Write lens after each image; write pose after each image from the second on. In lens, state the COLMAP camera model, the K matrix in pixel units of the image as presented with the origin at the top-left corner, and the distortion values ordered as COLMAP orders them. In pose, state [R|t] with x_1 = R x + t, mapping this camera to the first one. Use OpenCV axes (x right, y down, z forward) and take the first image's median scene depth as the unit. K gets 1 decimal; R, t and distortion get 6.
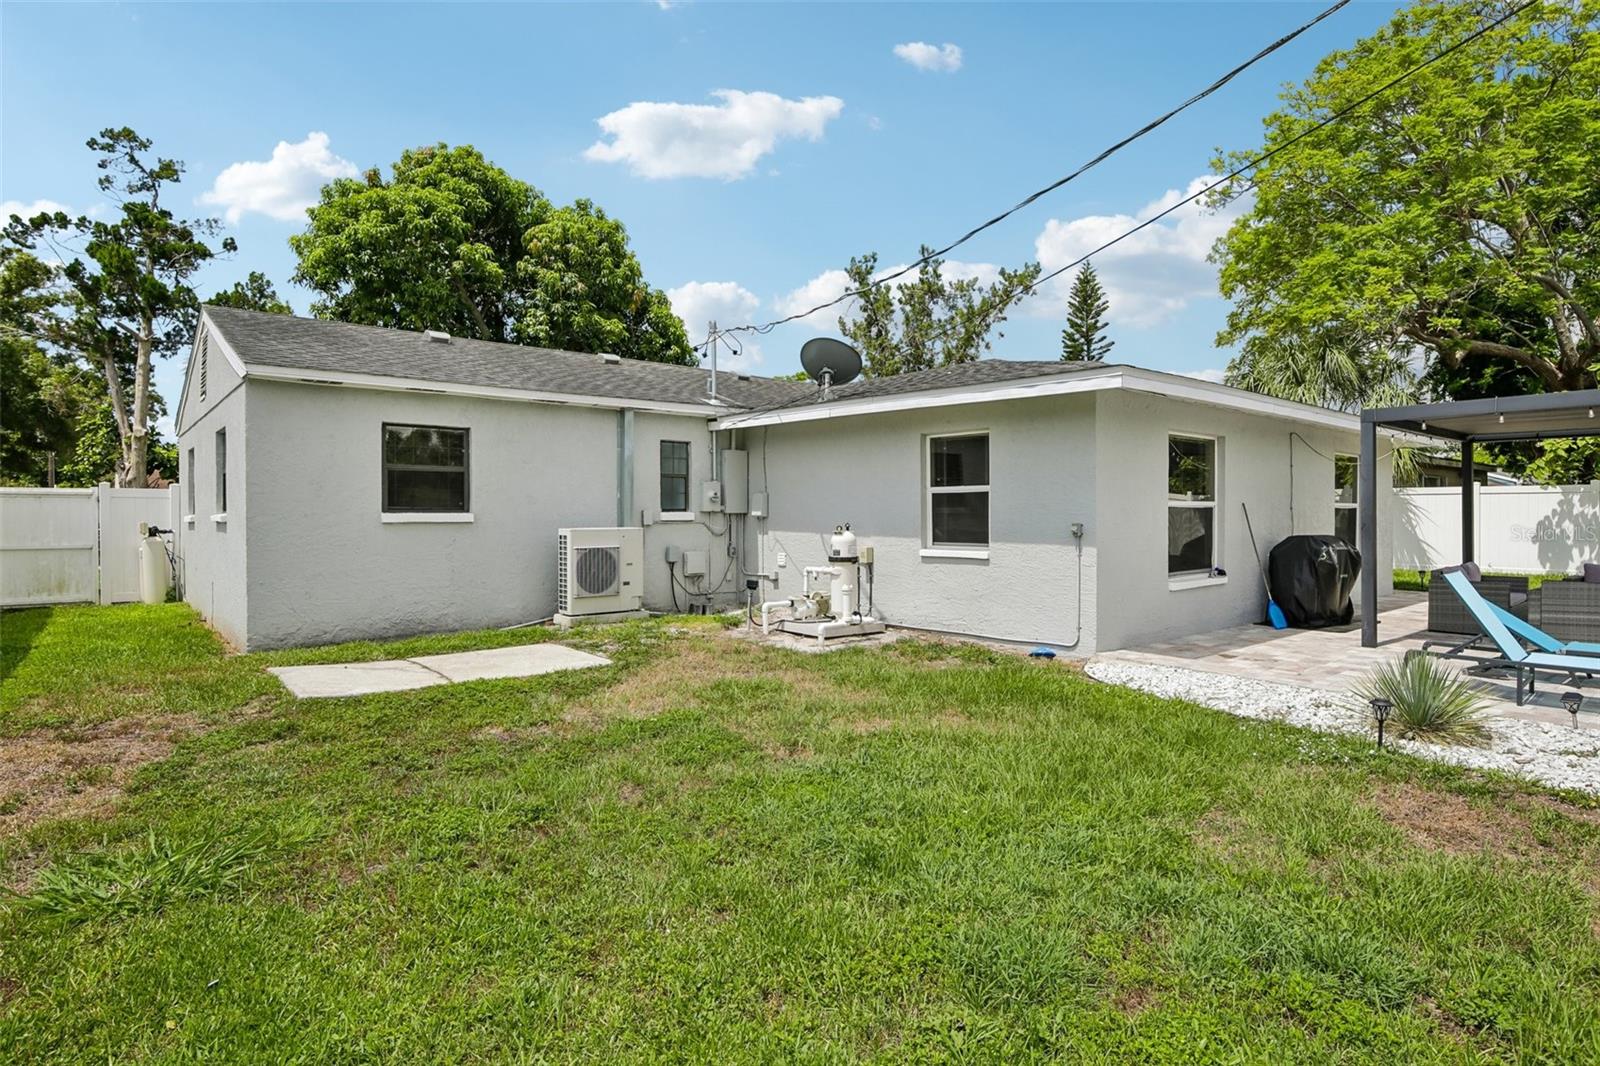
lens RADIAL K [[843.9, 0, 803.6], [0, 843.9, 524.0], [0, 0, 1]] dist [0.001818, -0.000948]
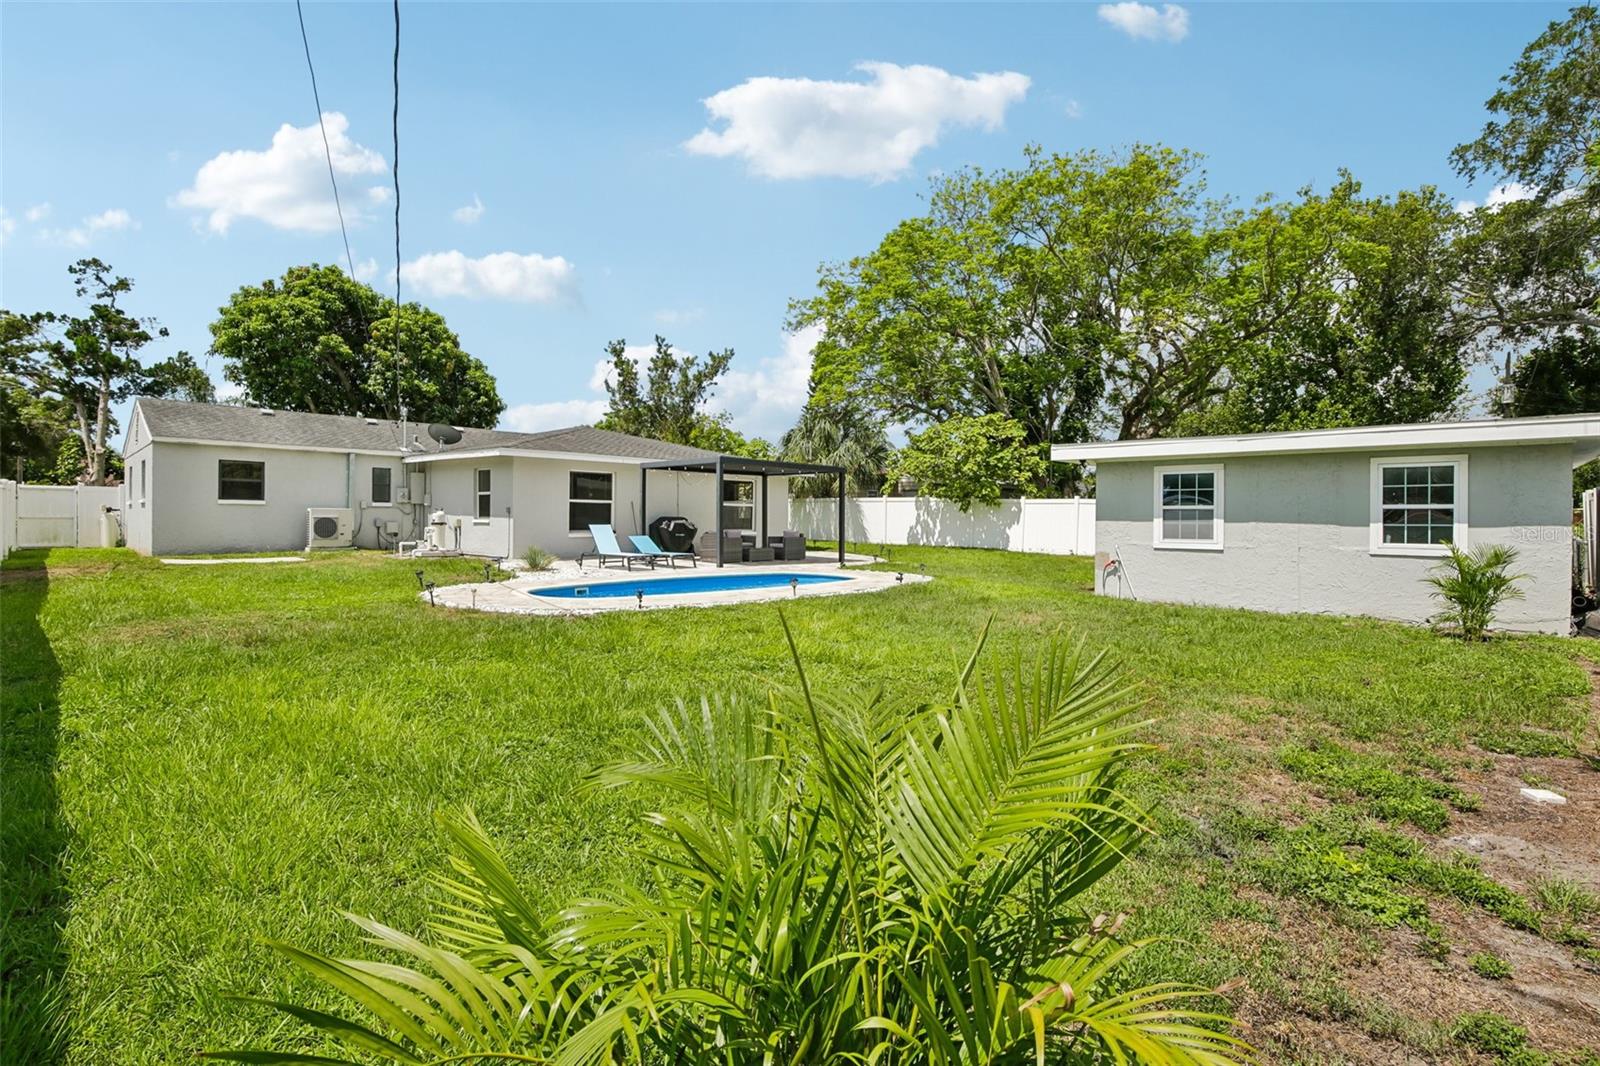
lens RADIAL K [[734.8, 0, 798.6], [0, 734.8, 525.9], [0, 0, 1]] dist [-0.018594, 0.004275]
pose [[0.994354, 0.011026, 0.105538, 0.356939], [-0.010861, 0.999939, -0.002137, 0.018930], [-0.105555, 0.000978, 0.994413, -0.466797]]
